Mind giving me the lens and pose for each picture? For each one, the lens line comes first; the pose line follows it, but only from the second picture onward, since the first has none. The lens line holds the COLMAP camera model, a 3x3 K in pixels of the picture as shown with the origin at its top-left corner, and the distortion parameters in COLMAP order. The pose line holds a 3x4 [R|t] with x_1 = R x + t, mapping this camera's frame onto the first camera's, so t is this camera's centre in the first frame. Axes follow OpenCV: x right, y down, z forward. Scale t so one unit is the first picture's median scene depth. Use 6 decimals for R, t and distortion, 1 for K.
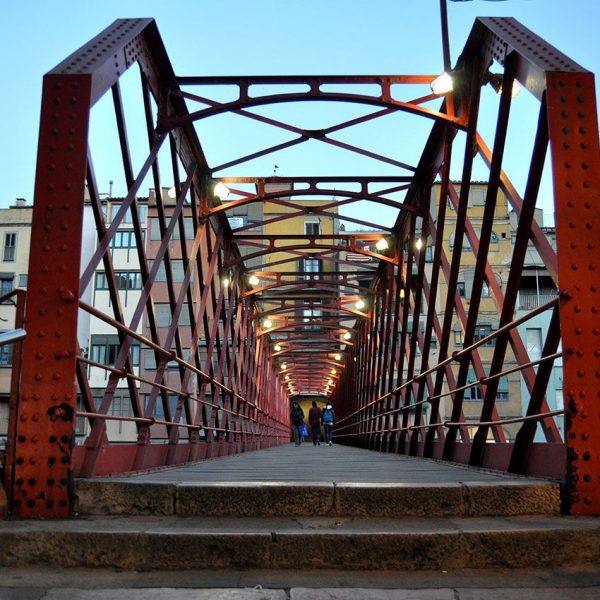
lens RADIAL K [[683.5, 0, 301.4], [0, 683.5, 299.3], [0, 0, 1]] dist [-0.088432, 0.000000]
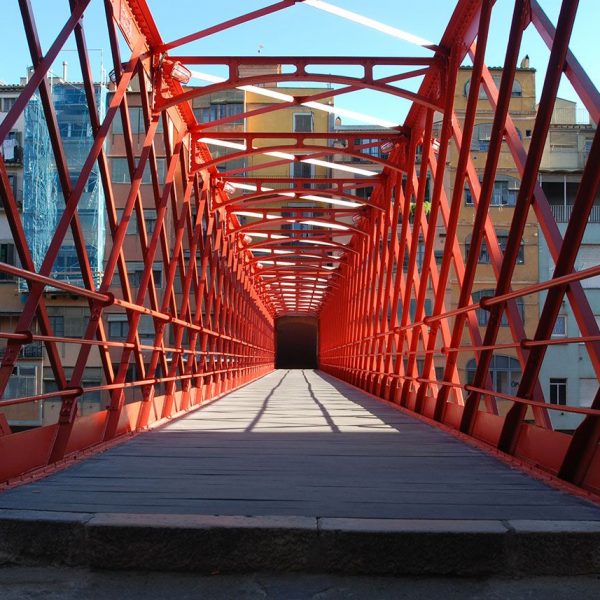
lens RADIAL K [[745.3, 0, 297.4], [0, 745.3, 301.0], [0, 0, 1]] dist [-0.091653, 0.000000]
pose [[0.999920, 0.010350, 0.007237, 0.010258], [-0.011247, 0.990430, 0.137555, -0.023200], [-0.005744, -0.137626, 0.990468, 0.150888]]
